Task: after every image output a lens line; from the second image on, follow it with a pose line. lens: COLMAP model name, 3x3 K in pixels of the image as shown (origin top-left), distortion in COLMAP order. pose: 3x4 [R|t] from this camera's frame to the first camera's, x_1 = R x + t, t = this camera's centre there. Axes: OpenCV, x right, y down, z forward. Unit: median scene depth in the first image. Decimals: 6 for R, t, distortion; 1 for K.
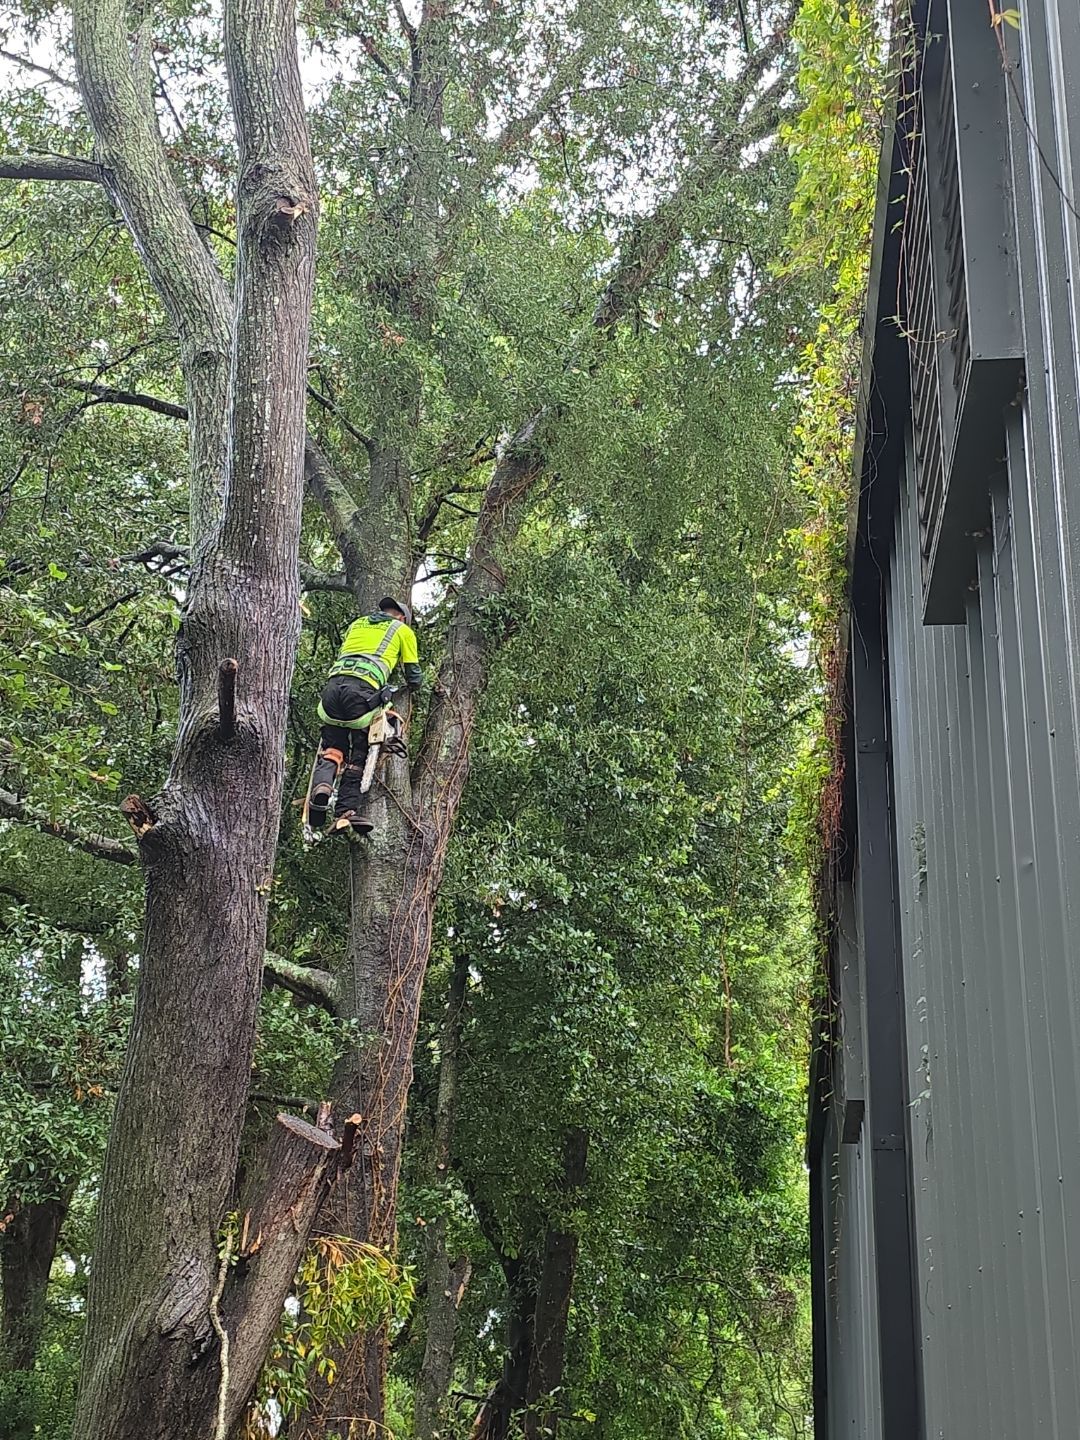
lens RADIAL K [[1952.0, 0, 523.2], [0, 1952.0, 707.7], [0, 0, 1]] dist [0.068650, 0.000000]
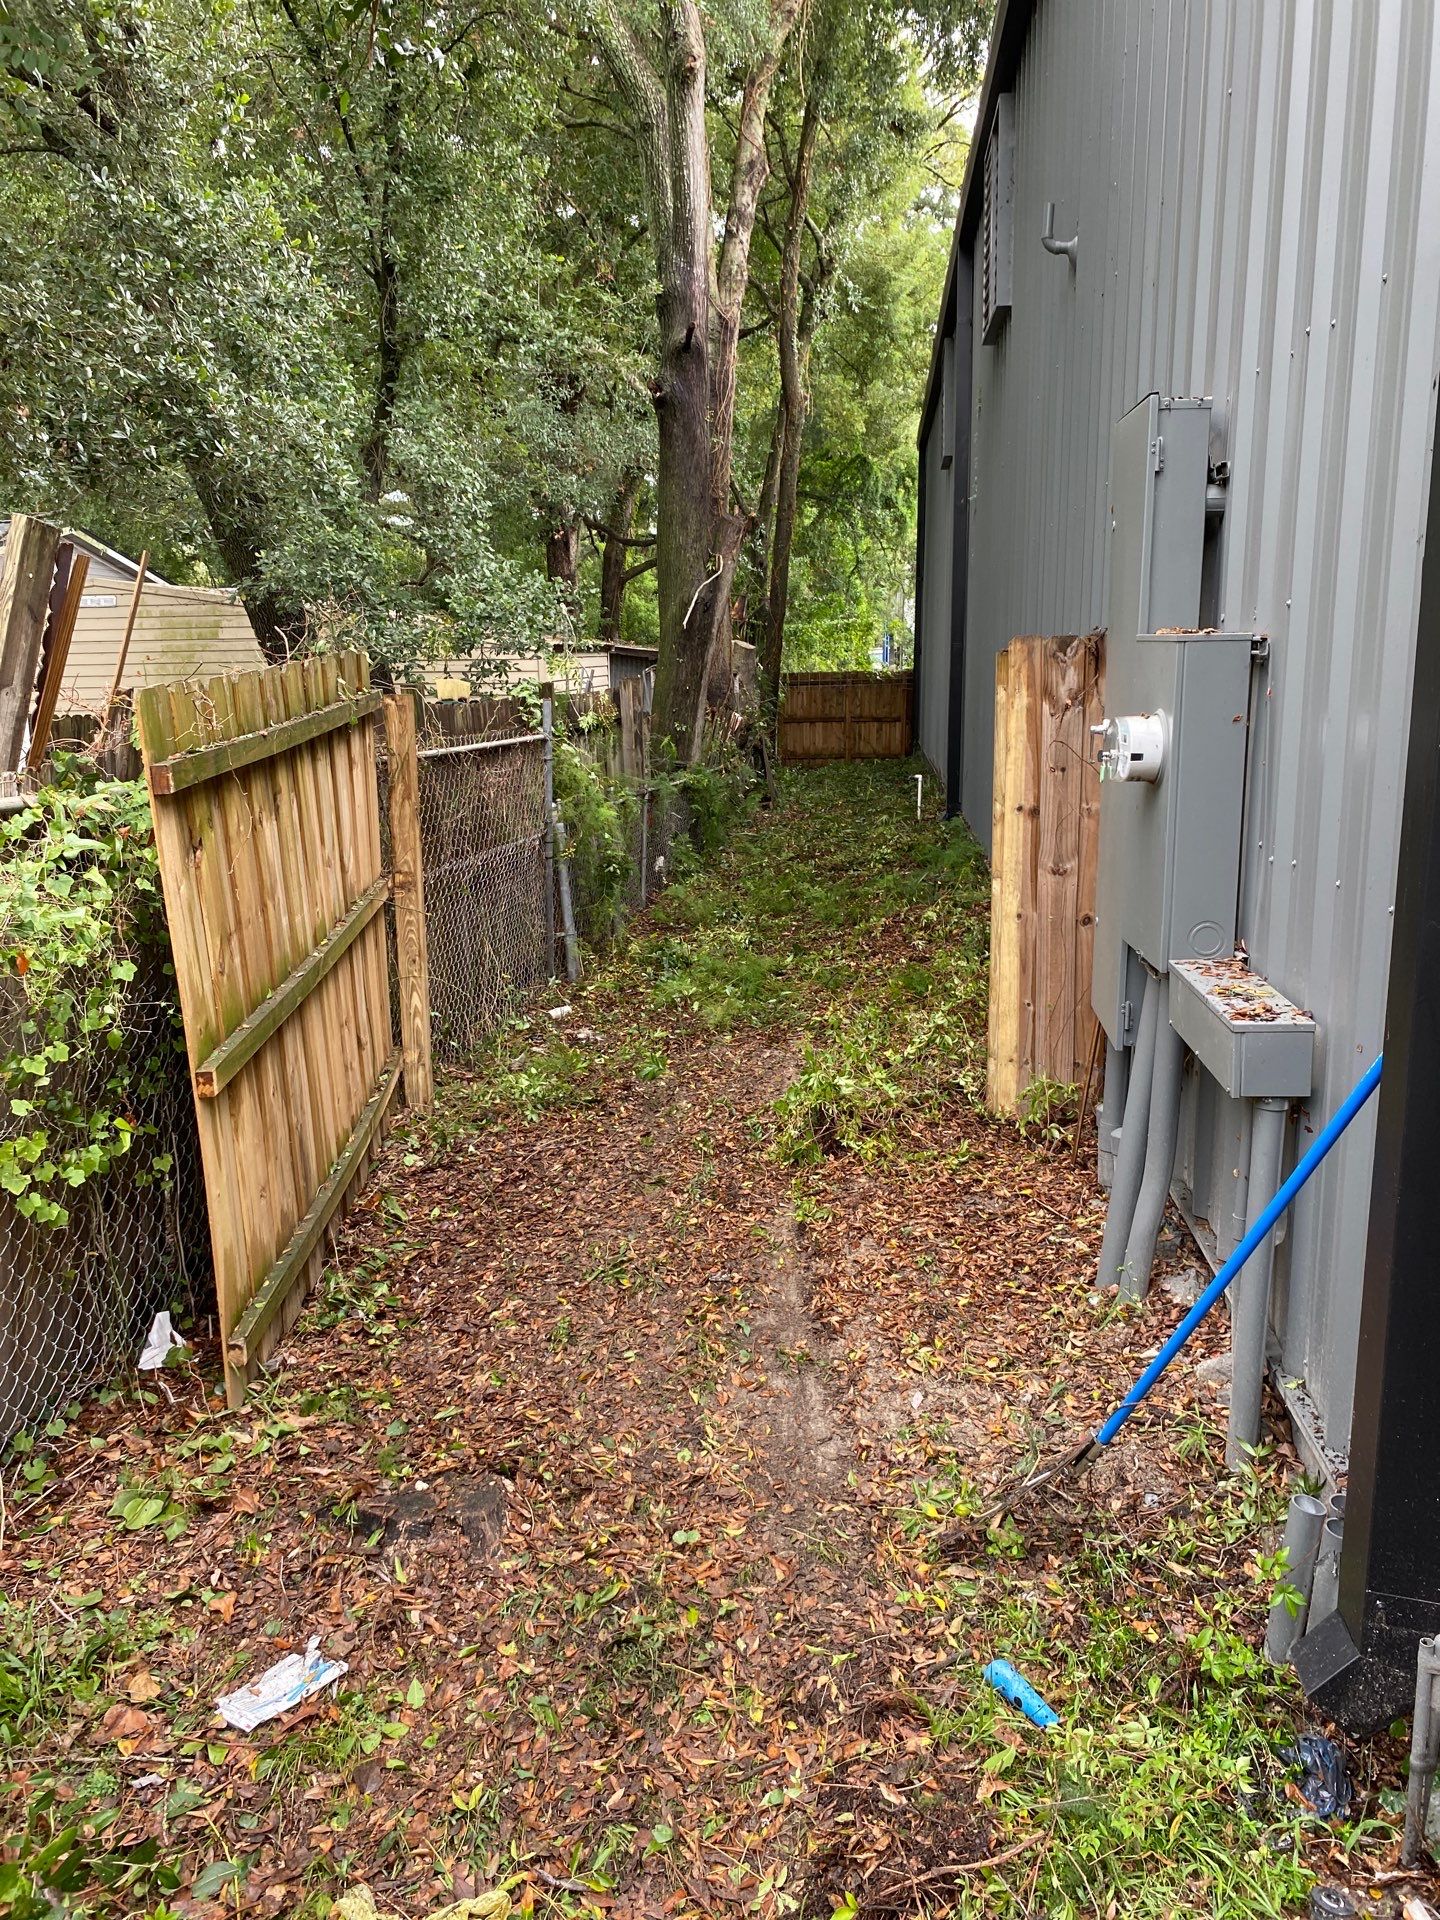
lens RADIAL K [[1464.2, 0, 709.6], [0, 1464.2, 959.1], [0, 0, 1]] dist [0.027906, -0.044254]
pose [[0.998760, -0.049637, -0.003724, -0.079026], [0.043078, 0.824431, 0.564321, -0.191625], [-0.024941, -0.563782, 0.825547, -0.441758]]
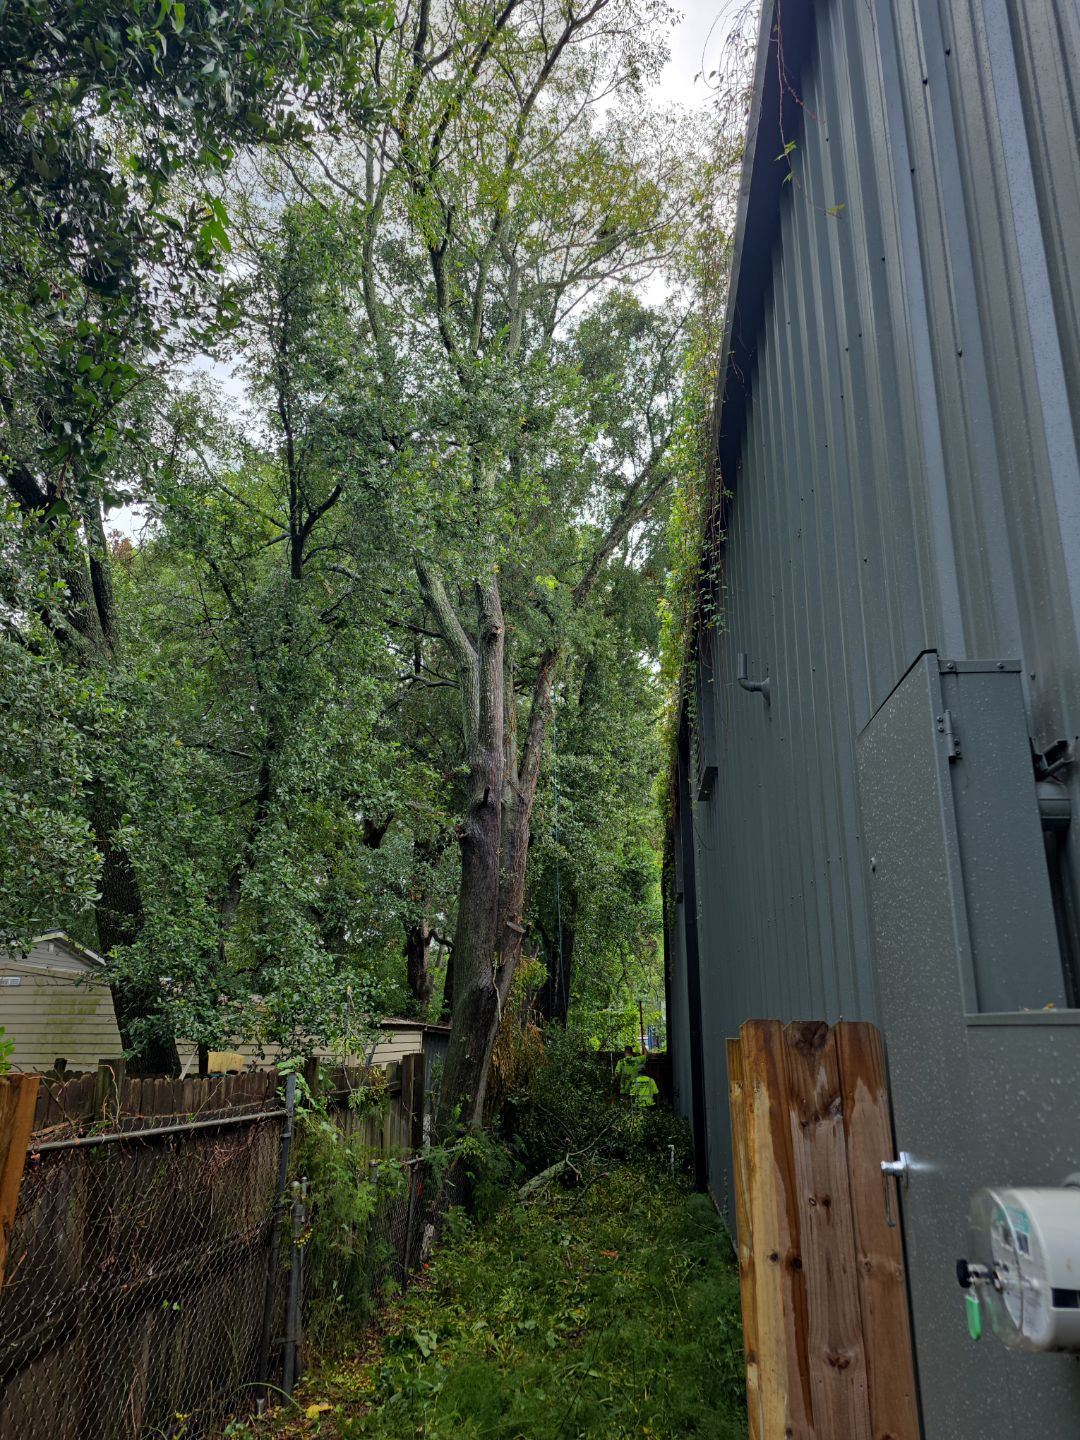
lens RADIAL K [[964.9, 0, 526.4], [0, 964.9, 722.7], [0, 0, 1]] dist [0.079388, -0.059113]
pose [[0.999834, -0.016521, 0.007620, -0.047401], [0.015841, 0.996507, 0.081998, -0.128489], [-0.008948, -0.081863, 0.996603, -0.296073]]
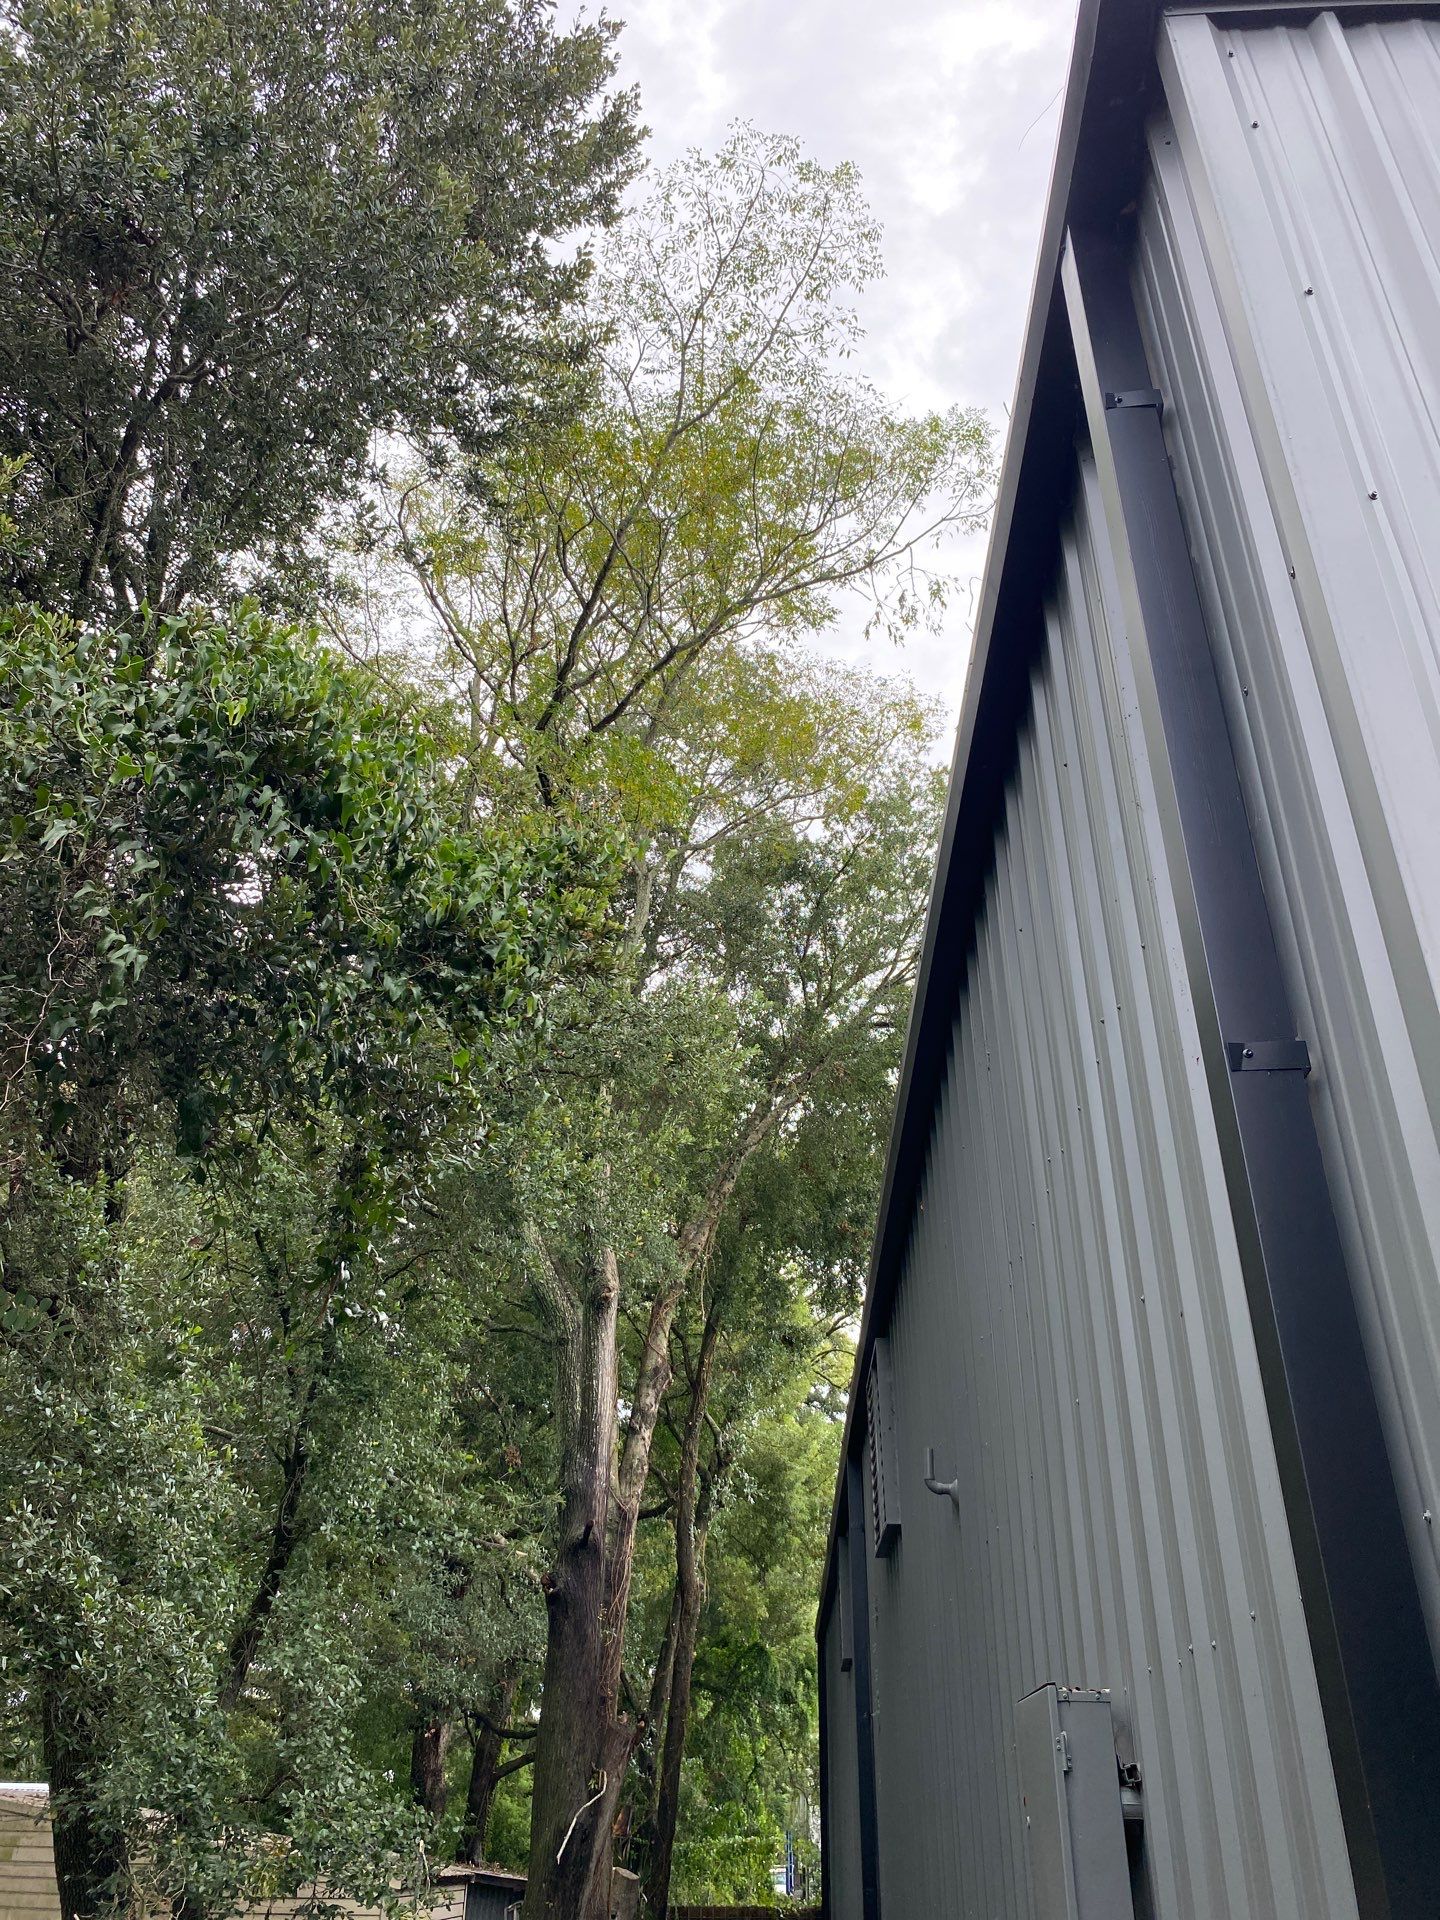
lens RADIAL K [[1464.2, 0, 720.0], [0, 1464.2, 947.8], [0, 0, 1]] dist [0.027906, -0.044254]
pose [[0.996209, 0.022861, 0.083938, -0.078967], [-0.009007, 0.986775, -0.161848, -0.208574], [-0.086528, 0.160479, 0.983239, -0.441925]]
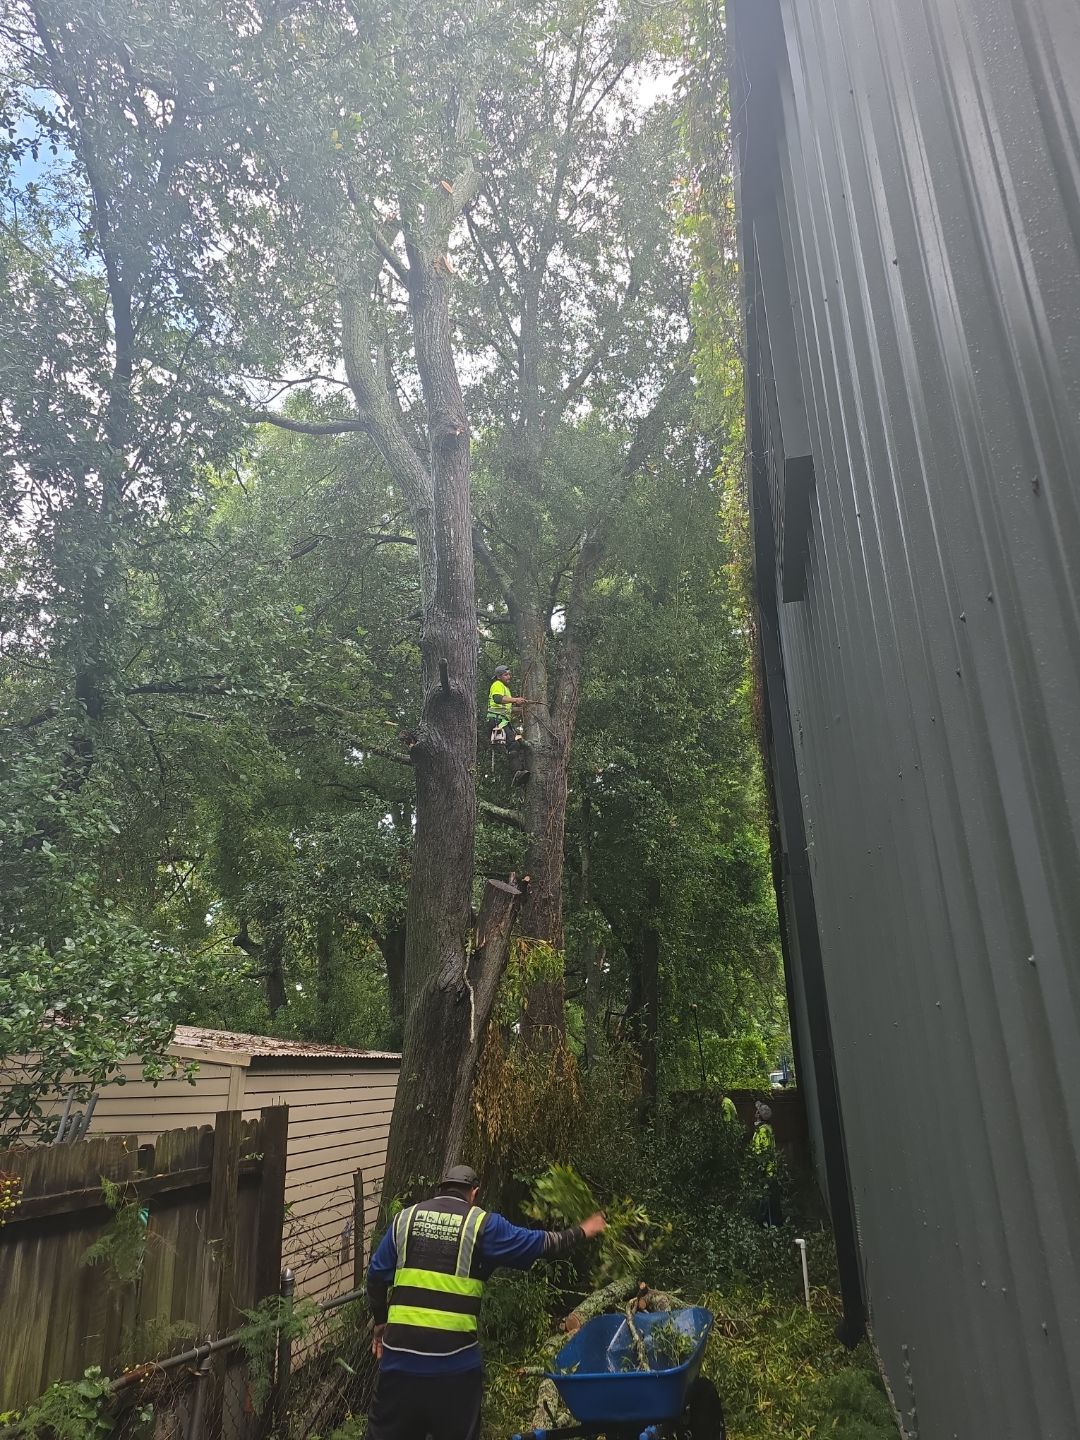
lens RADIAL K [[964.9, 0, 535.2], [0, 964.9, 711.6], [0, 0, 1]] dist [0.079388, -0.059113]
pose [[0.991630, -0.093263, -0.089287, 0.013552], [0.096105, 0.994975, 0.028066, 0.005259], [0.086221, -0.036412, 0.995610, 0.006797]]
